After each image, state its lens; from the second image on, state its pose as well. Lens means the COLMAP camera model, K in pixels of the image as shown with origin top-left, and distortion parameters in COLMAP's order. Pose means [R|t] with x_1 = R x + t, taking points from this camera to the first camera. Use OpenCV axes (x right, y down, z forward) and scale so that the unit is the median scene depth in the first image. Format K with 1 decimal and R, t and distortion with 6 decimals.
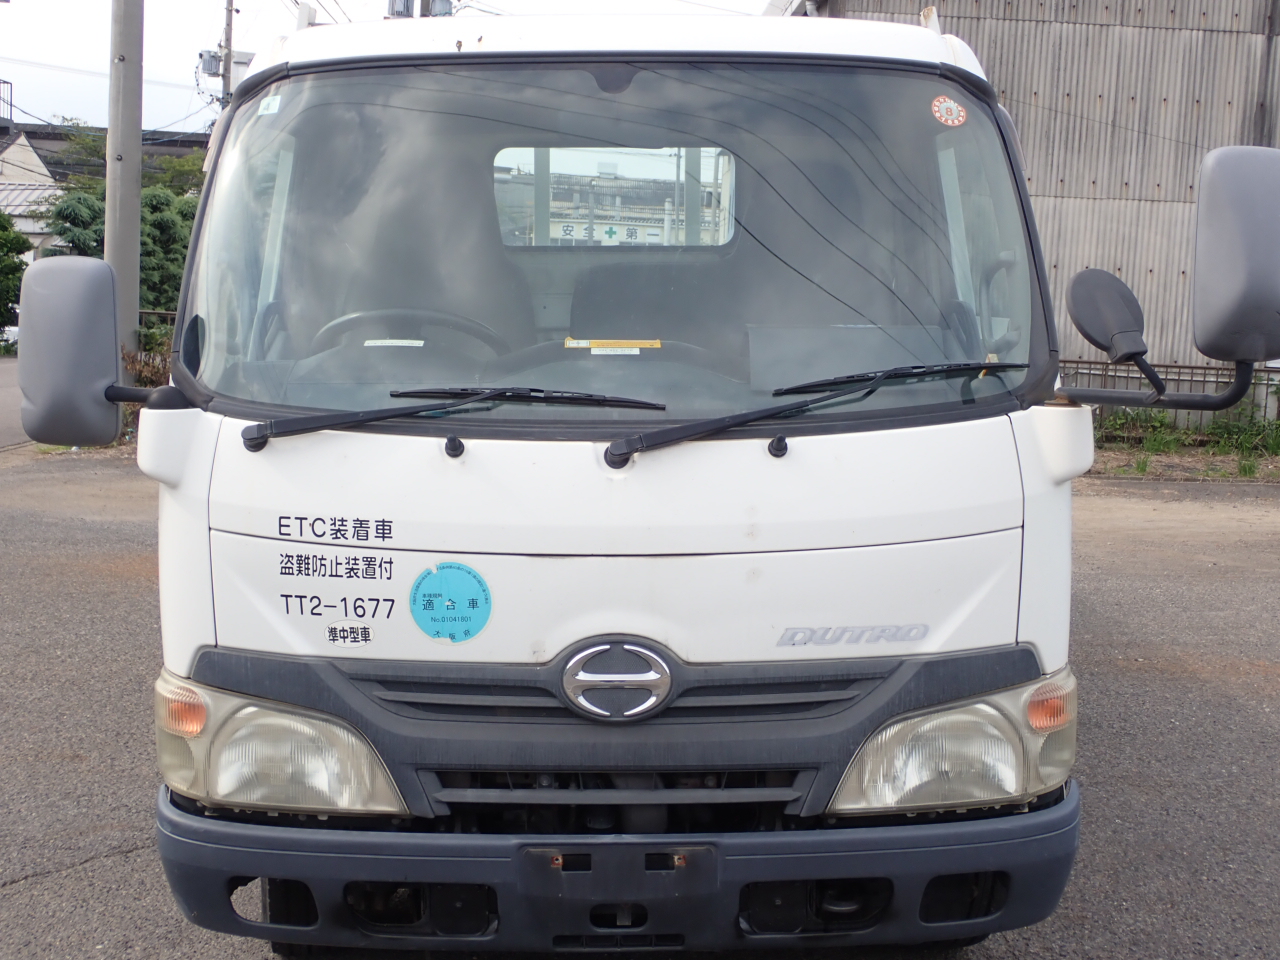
lens RADIAL K [[1761.4, 0, 640.0], [0, 1761.4, 480.0], [0, 0, 1]] dist [0.023029, -0.080044]
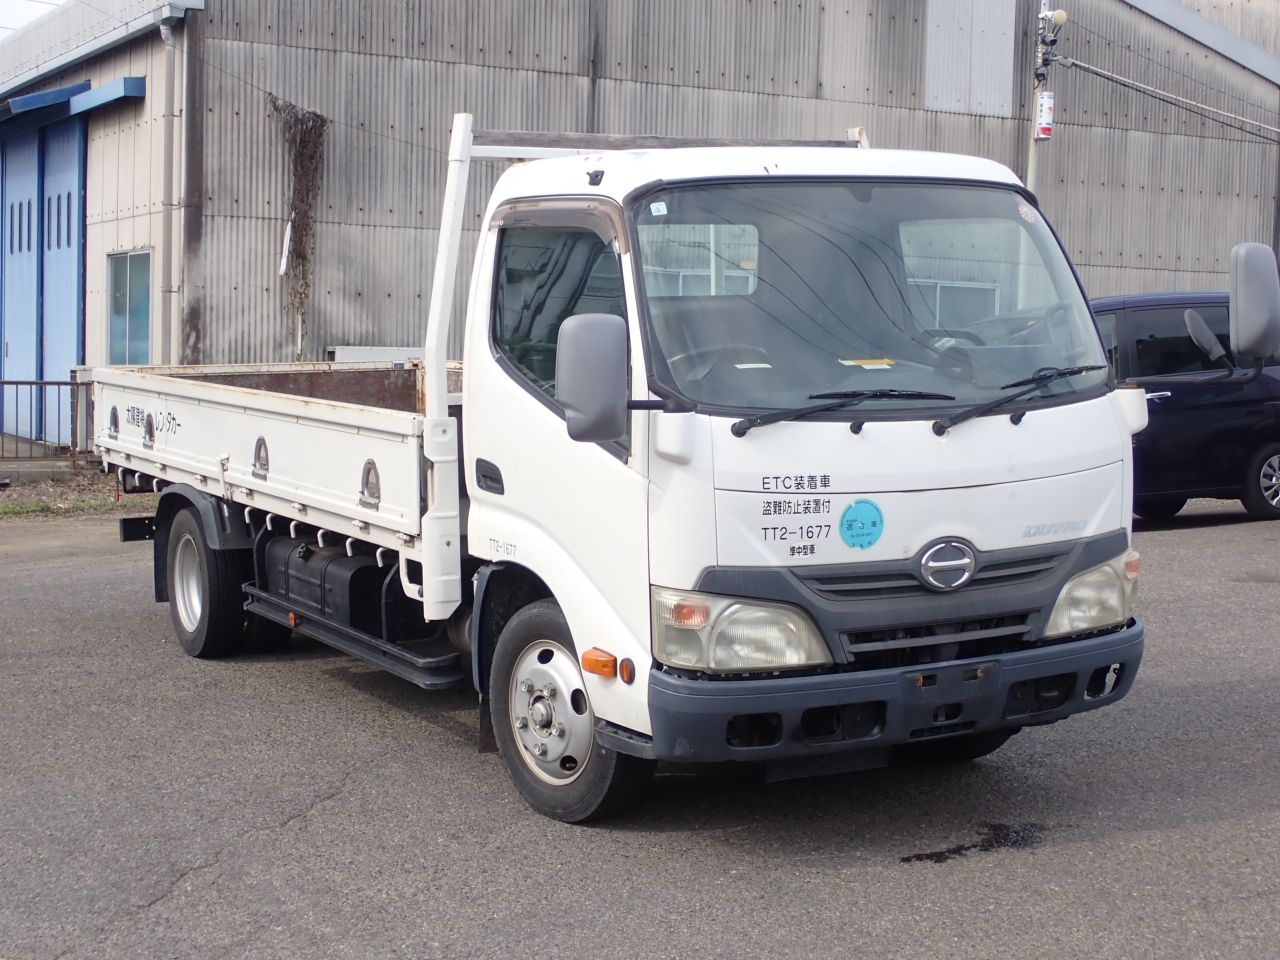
lens RADIAL K [[2034.1, 0, 640.0], [0, 2034.1, 480.0], [0, 0, 1]] dist [0.023963, 0.100224]
pose [[0.883064, -0.057889, 0.465668, -1.122786], [0.070466, 0.997468, -0.009629, 0.032169], [-0.463932, 0.041316, 0.884907, -0.535751]]
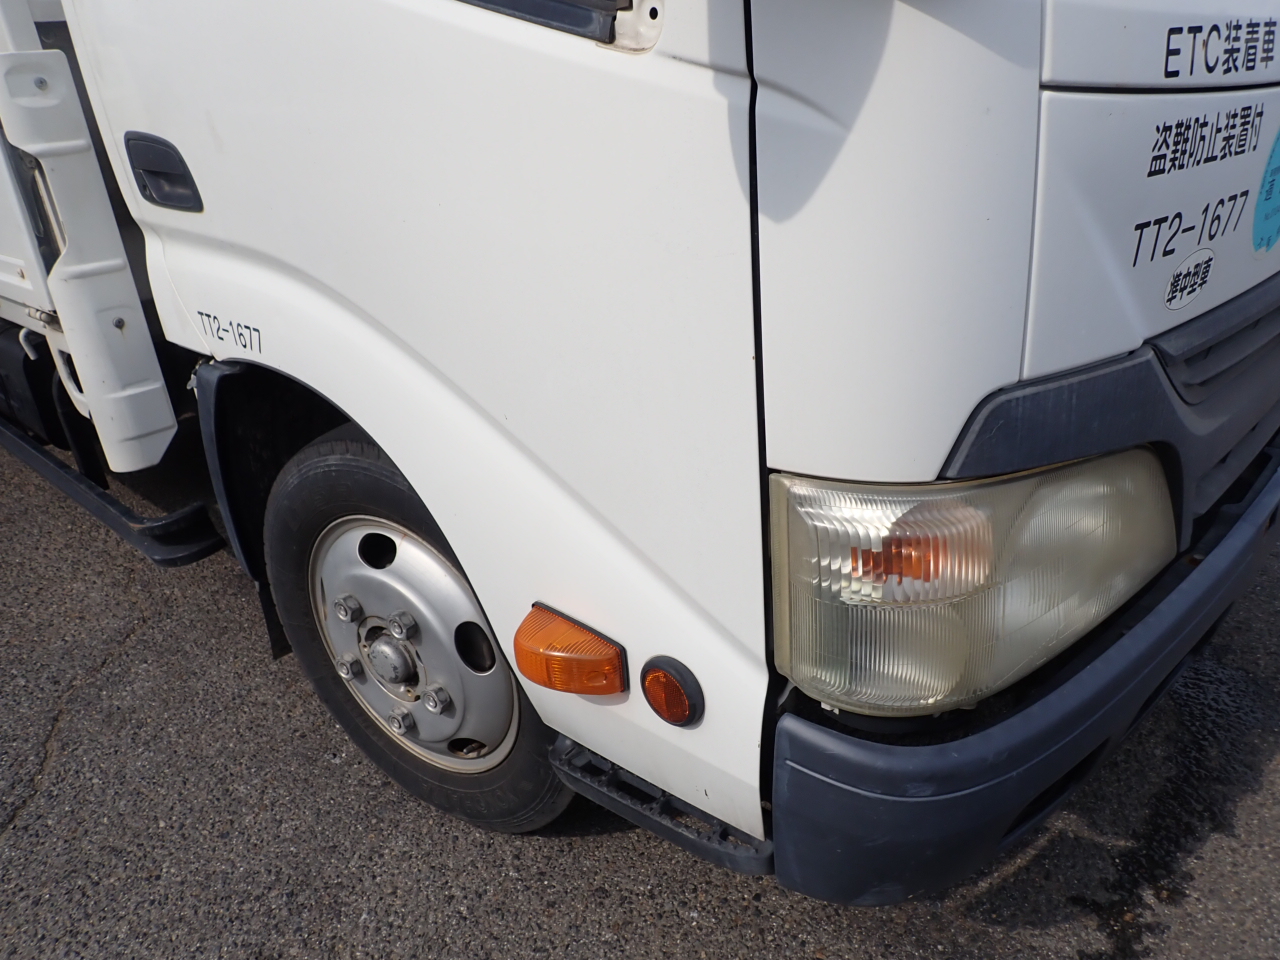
lens RADIAL K [[934.5, 0, 640.0], [0, 934.5, 480.0], [0, 0, 1]] dist [0.006405, -0.000472]
pose [[0.689048, -0.347255, 0.636102, -0.460288], [0.168934, 0.930510, 0.324980, 0.026349], [-0.704751, -0.116468, 0.699830, 0.907109]]
